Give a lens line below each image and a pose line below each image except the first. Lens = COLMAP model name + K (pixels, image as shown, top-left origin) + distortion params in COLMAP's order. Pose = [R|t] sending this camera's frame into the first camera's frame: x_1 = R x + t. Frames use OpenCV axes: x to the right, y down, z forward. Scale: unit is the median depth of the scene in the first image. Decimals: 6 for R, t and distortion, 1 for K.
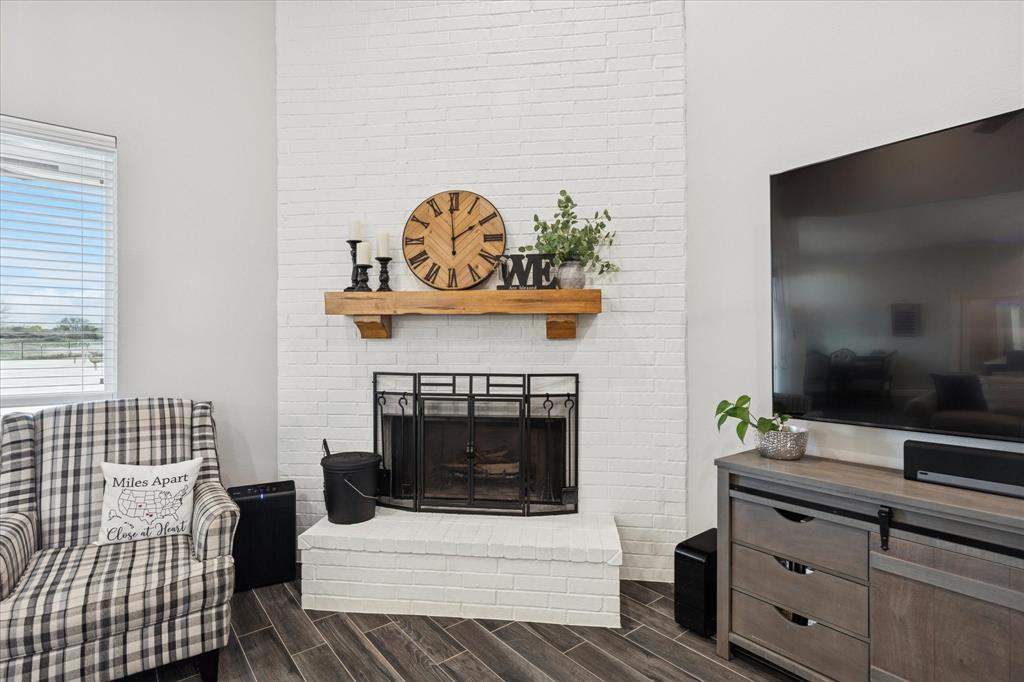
lens RADIAL K [[498.9, 0, 510.7], [0, 498.9, 346.8], [0, 0, 1]] dist [-0.004192, 0.001095]
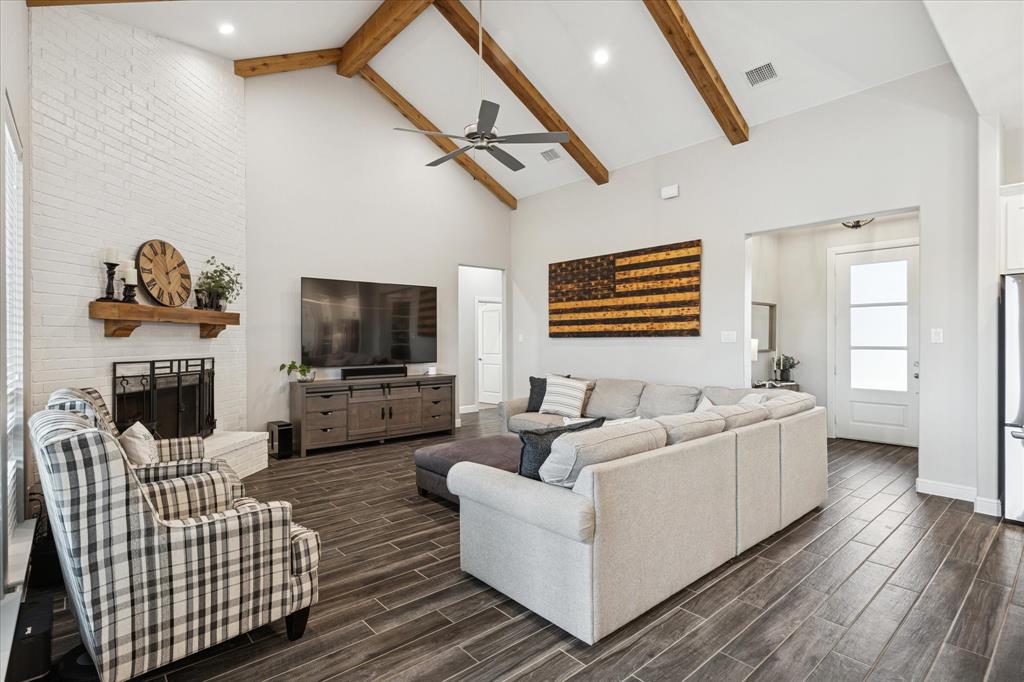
lens RADIAL K [[502.0, 0, 510.2], [0, 502.0, 340.6], [0, 0, 1]] dist [-0.000208, -0.000003]
pose [[-0.050559, -0.001118, 0.998720, -1.750093], [0.003205, 0.999994, 0.001282, -0.005669], [-0.998716, 0.003265, -0.050555, 0.015617]]
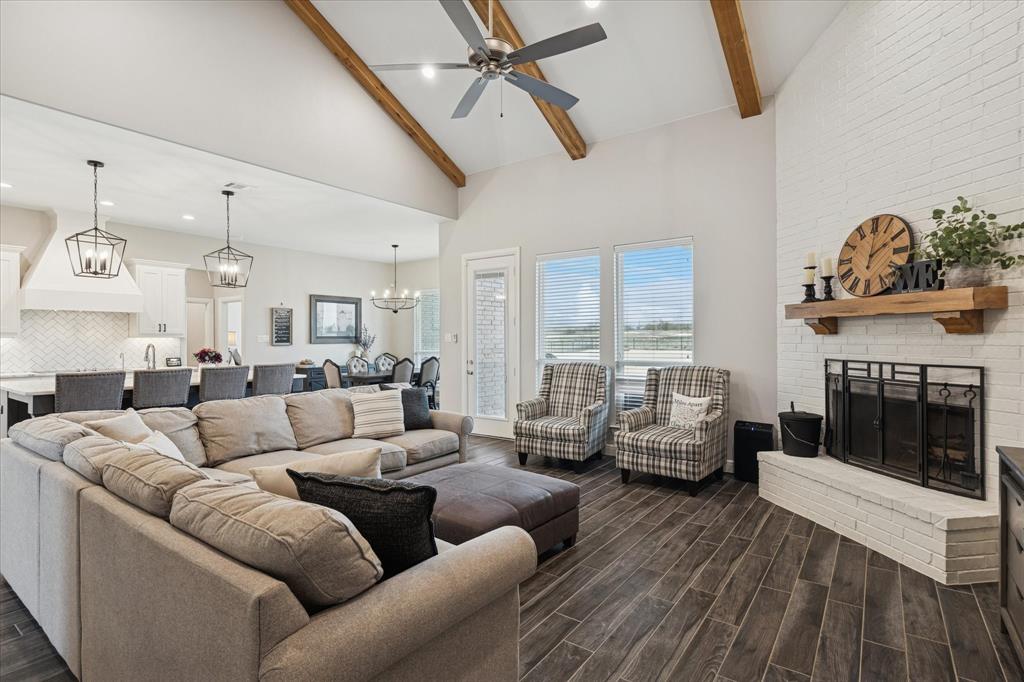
lens RADIAL K [[498.9, 0, 512.2], [0, 498.9, 341.6], [0, 0, 1]] dist [-0.004192, 0.001095]
pose [[0.267134, 0.005409, -0.963644, 0.877678], [0.003469, 0.999972, 0.006574, -0.009118], [0.963653, -0.005099, 0.267108, -0.225892]]
